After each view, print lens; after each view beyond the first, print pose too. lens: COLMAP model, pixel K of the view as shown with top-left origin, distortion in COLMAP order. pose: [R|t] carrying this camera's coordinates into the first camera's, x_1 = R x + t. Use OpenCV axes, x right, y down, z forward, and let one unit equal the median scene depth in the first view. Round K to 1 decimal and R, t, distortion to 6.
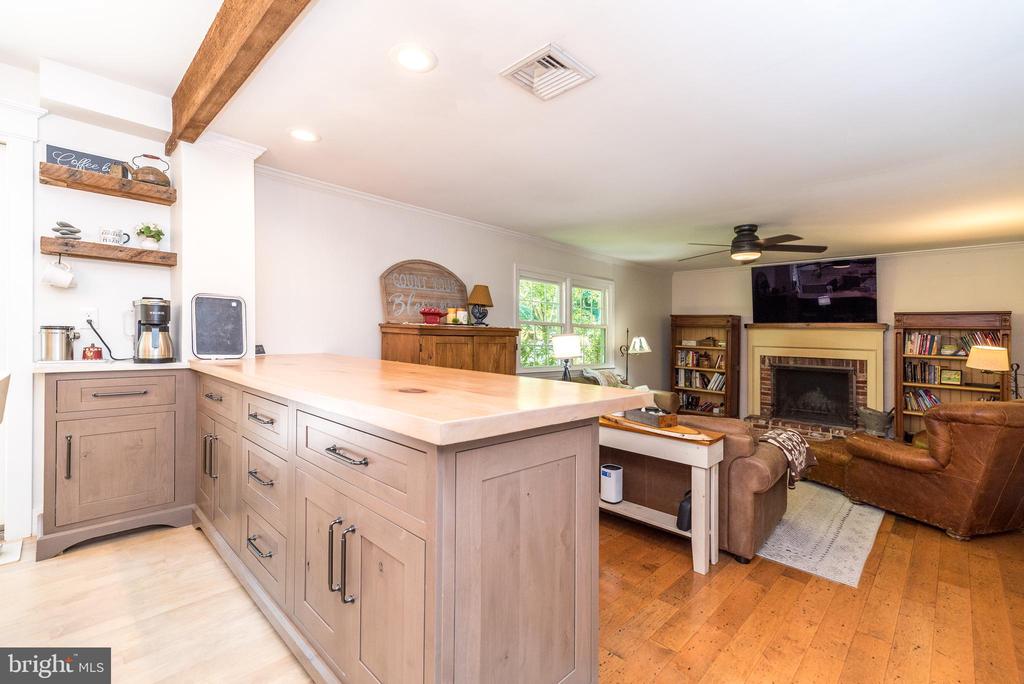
lens RADIAL K [[446.7, 0, 510.8], [0, 446.7, 326.7], [0, 0, 1]] dist [0.009912, -0.000707]
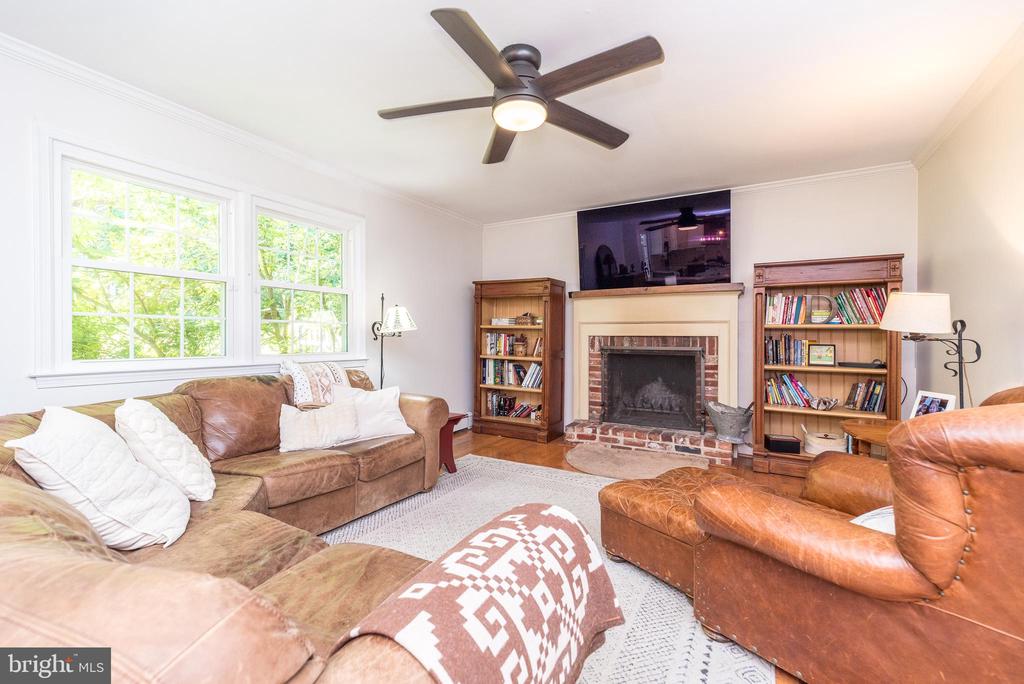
lens RADIAL K [[442.2, 0, 509.1], [0, 442.2, 346.0], [0, 0, 1]] dist [0.003789, 0.000342]
pose [[0.967508, -0.023907, 0.251707, 0.283827], [0.013046, 0.998914, 0.044731, 0.051825], [-0.252503, -0.039994, 0.966769, 0.388951]]
